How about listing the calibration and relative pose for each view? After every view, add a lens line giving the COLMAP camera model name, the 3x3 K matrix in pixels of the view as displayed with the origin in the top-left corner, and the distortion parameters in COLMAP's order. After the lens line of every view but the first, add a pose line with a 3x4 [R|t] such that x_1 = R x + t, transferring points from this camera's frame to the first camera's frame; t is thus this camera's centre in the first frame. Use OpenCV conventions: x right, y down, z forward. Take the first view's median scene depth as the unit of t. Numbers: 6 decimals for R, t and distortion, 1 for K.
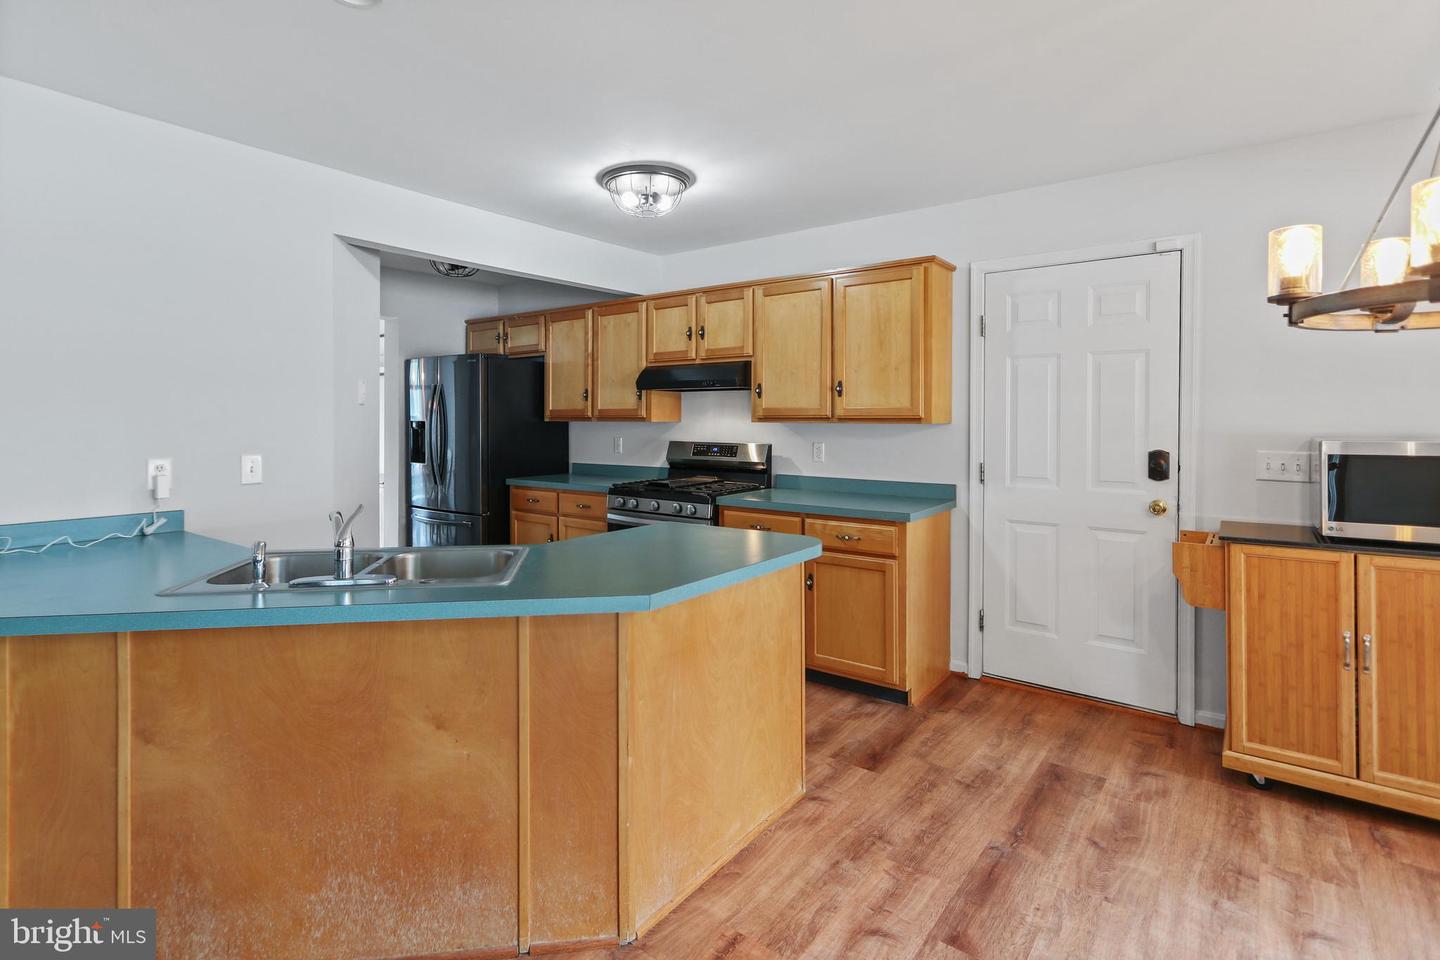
lens RADIAL K [[721.6, 0, 699.4], [0, 721.6, 416.5], [0, 0, 1]] dist [0.011902, 0.000592]
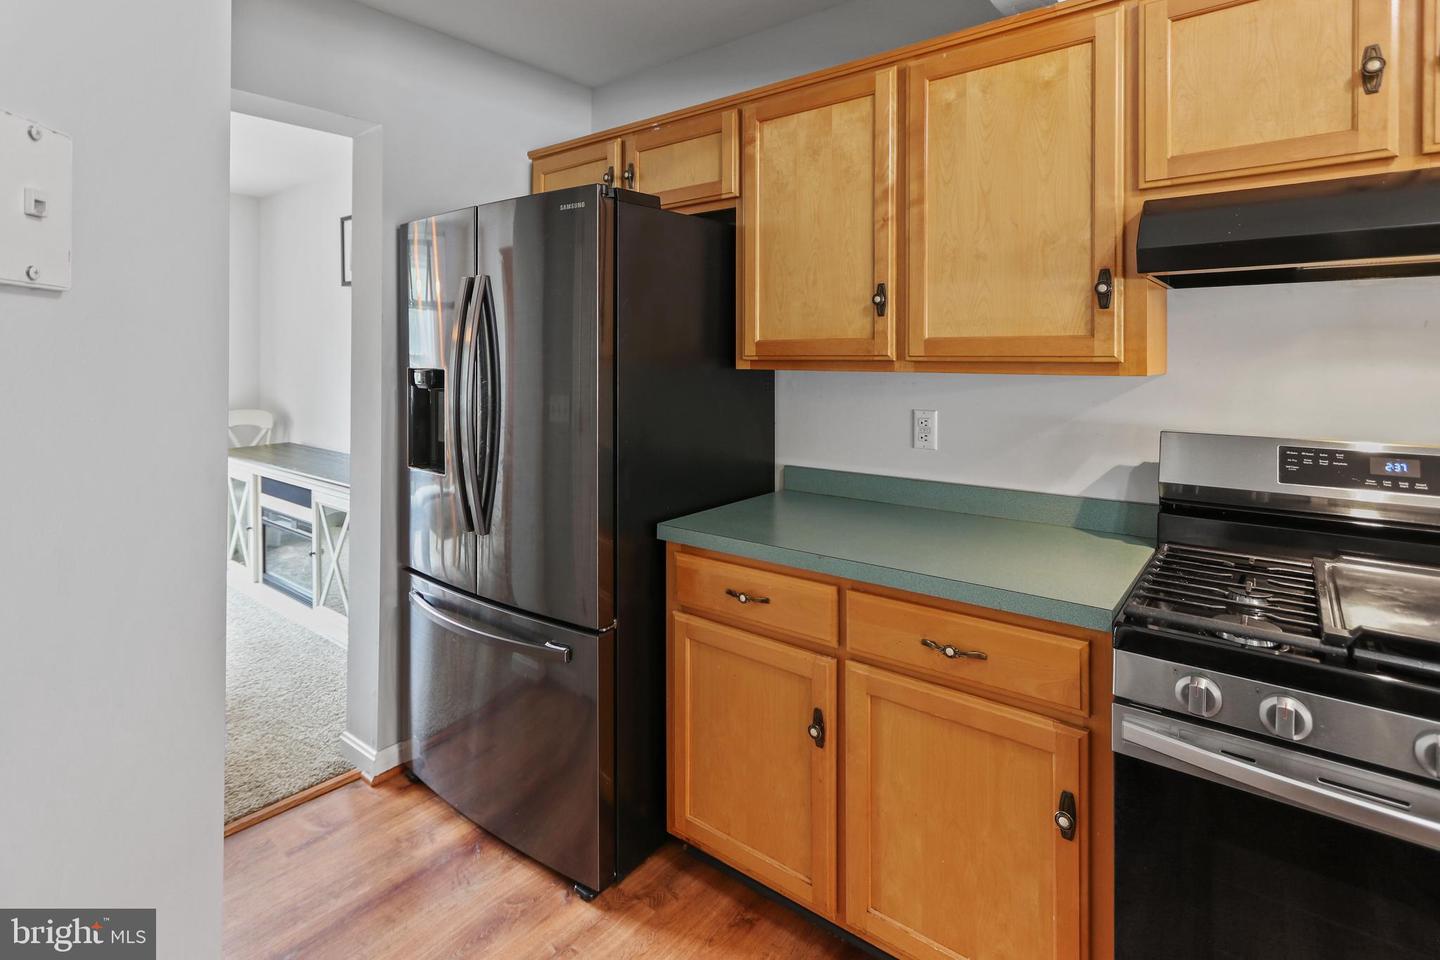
lens RADIAL K [[734.4, 0, 688.7], [0, 734.4, 351.2], [0, 0, 1]] dist [0.000433, 0.000340]
pose [[0.999596, 0.002232, -0.028347, -0.256756], [-0.002477, 0.999960, -0.008610, -0.000485], [0.028327, 0.008677, 0.999561, 0.658649]]
